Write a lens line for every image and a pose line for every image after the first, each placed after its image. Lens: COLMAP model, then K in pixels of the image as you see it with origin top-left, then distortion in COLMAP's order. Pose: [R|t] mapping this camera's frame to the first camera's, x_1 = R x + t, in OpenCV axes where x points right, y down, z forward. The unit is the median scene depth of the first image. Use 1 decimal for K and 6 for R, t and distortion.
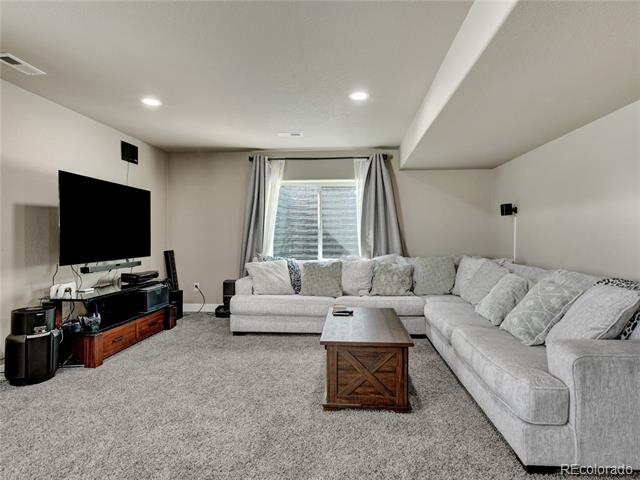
lens RADIAL K [[349.2, 0, 323.0], [0, 349.2, 238.7], [0, 0, 1]] dist [0.001335, 0.000152]
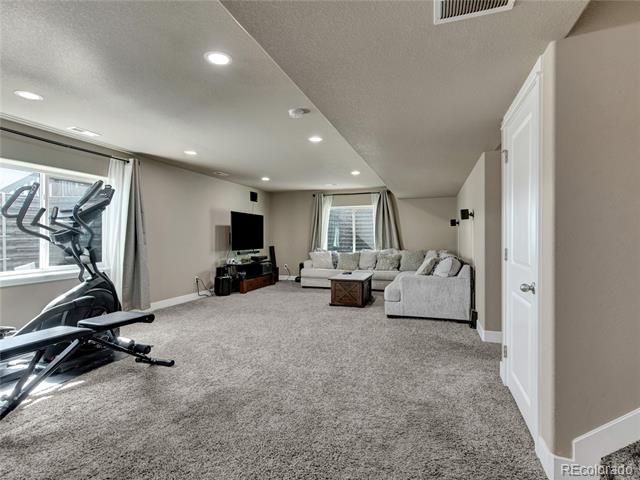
lens RADIAL K [[322.0, 0, 320.0], [0, 322.0, 240.0], [0, 0, 1]] dist [-0.000956, -0.000102]
pose [[0.967961, -0.000648, -0.251100, 0.283998], [0.000079, 0.999997, -0.002279, 0.006279], [0.251101, 0.002186, 0.967958, -0.706853]]
